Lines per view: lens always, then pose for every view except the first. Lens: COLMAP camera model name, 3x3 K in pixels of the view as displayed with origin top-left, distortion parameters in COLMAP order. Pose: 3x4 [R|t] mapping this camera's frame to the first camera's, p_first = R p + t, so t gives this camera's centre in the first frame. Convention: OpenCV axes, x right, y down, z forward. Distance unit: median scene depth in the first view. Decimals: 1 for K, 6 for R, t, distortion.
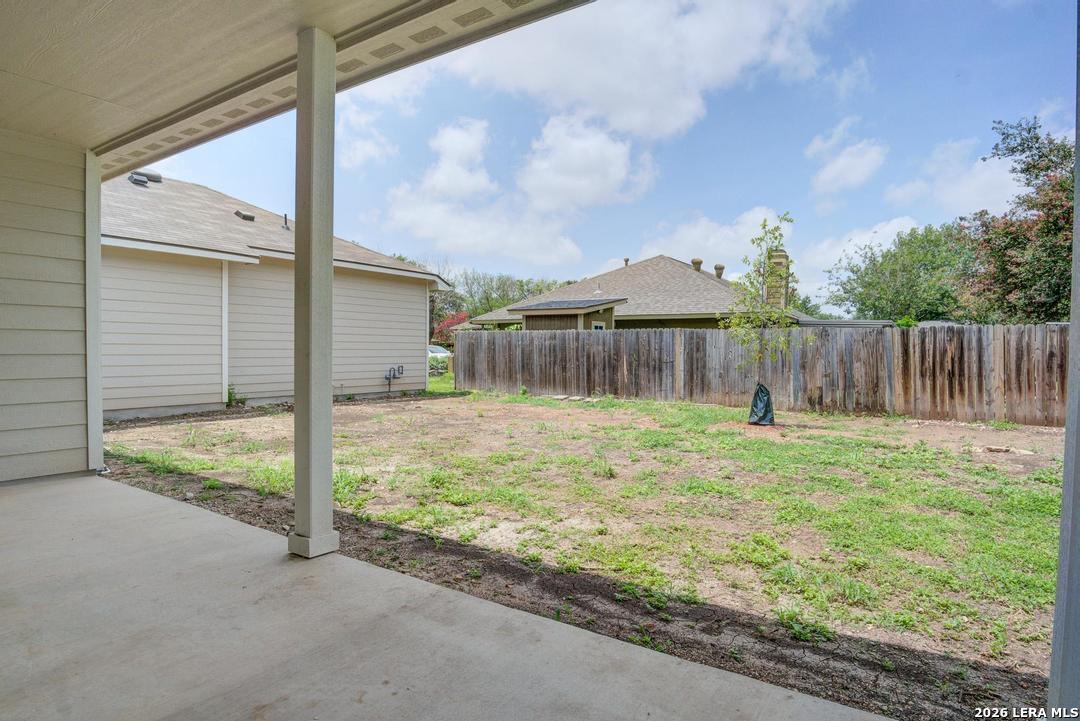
lens RADIAL K [[594.8, 0, 539.1], [0, 594.8, 354.8], [0, 0, 1]] dist [0.003903, 0.000370]
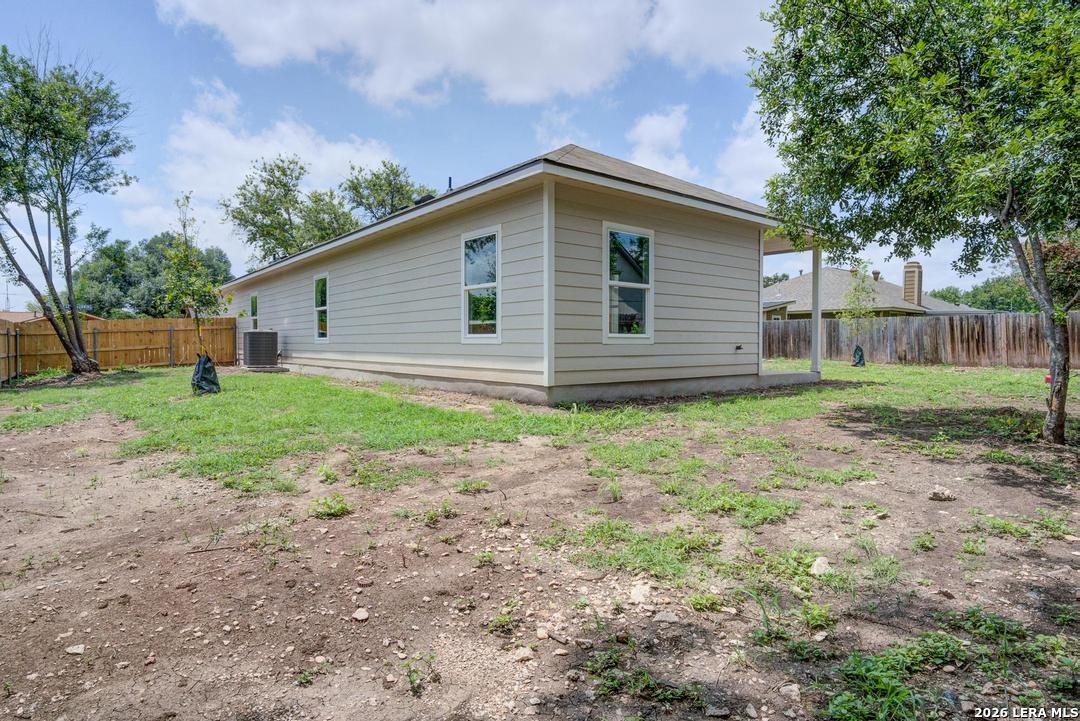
lens RADIAL K [[594.8, 0, 544.2], [0, 594.8, 361.0], [0, 0, 1]] dist [0.003903, 0.000370]
pose [[0.948646, -0.001053, -0.316337, 0.012334], [0.009546, 0.999634, 0.025299, 0.032476], [0.316195, -0.027020, 0.948310, -1.076821]]
